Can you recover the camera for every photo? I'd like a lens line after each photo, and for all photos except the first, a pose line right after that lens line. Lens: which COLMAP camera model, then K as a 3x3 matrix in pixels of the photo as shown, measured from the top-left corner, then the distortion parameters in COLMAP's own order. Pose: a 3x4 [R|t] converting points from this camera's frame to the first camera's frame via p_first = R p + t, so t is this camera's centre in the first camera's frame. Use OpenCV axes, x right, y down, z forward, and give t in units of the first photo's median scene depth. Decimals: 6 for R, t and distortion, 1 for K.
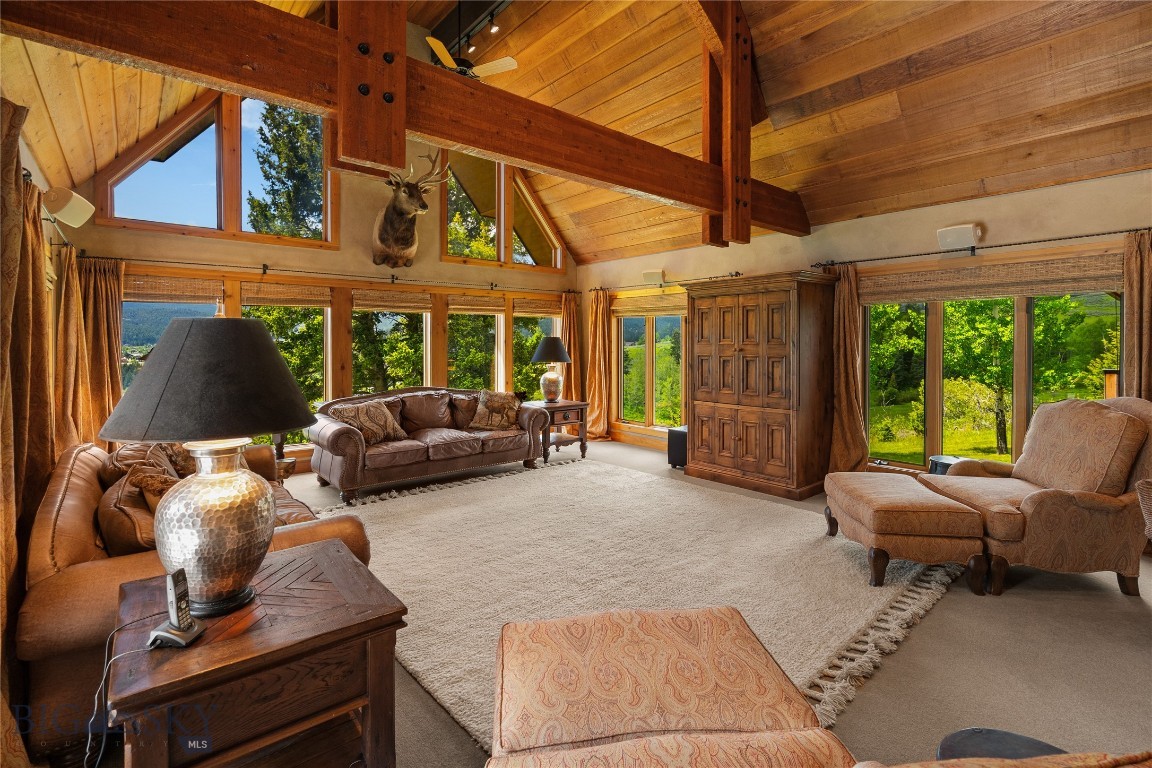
lens RADIAL K [[524.1, 0, 579.5], [0, 524.1, 354.9], [0, 0, 1]] dist [-0.003457, -0.000263]
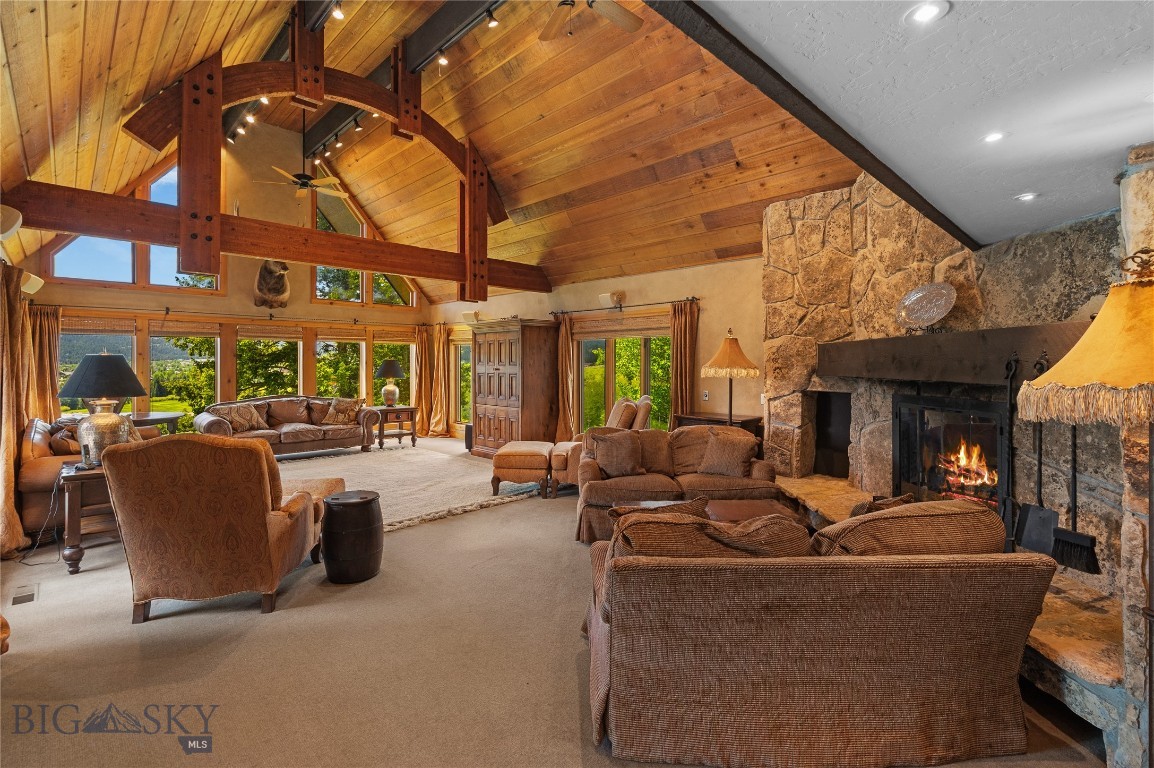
lens RADIAL K [[520.4, 0, 578.3], [0, 520.4, 373.0], [0, 0, 1]] dist [-0.000725, 0.000155]
pose [[0.997432, 0.003340, 0.071538, 0.424037], [-0.003005, 0.999984, -0.004788, 0.007681], [-0.071553, 0.004561, 0.997426, -0.502342]]
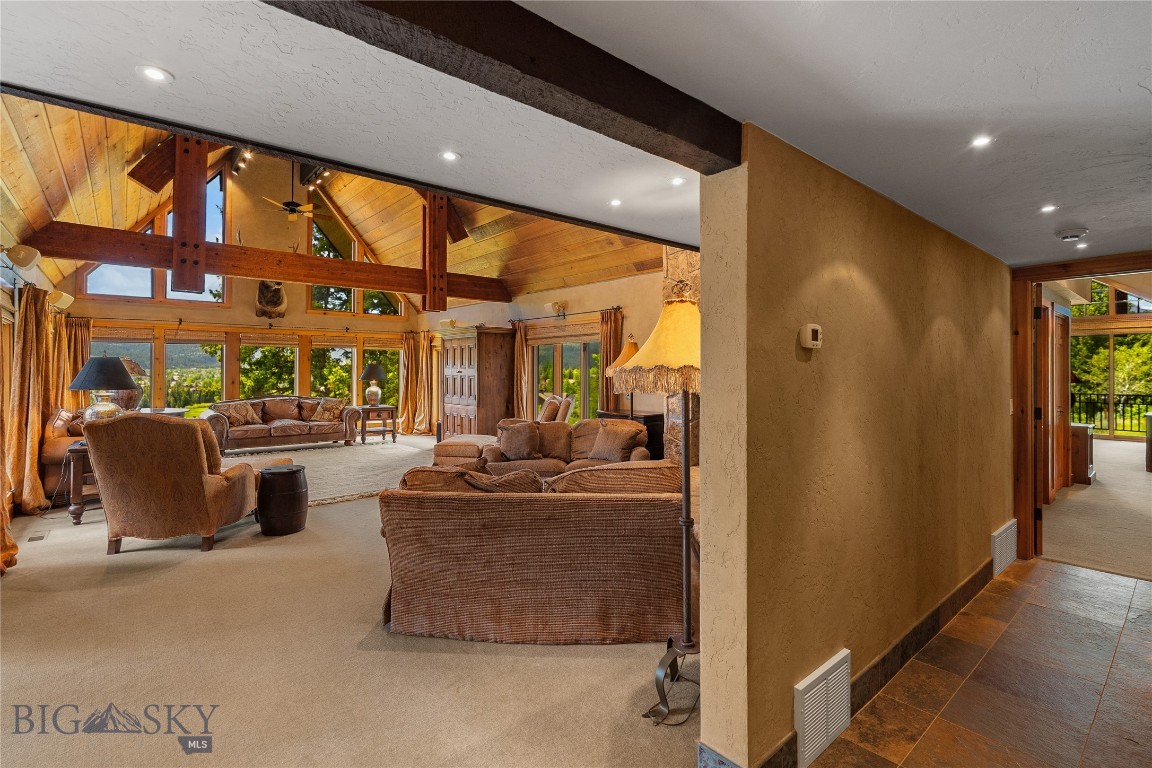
lens RADIAL K [[528.2, 0, 573.0], [0, 528.2, 374.3], [0, 0, 1]] dist [-0.000495, 0.000423]
pose [[0.999987, 0.004362, -0.002795, 0.659945], [-0.004407, 0.999857, -0.016302, 0.023478], [0.002723, 0.016314, 0.999863, -0.674937]]
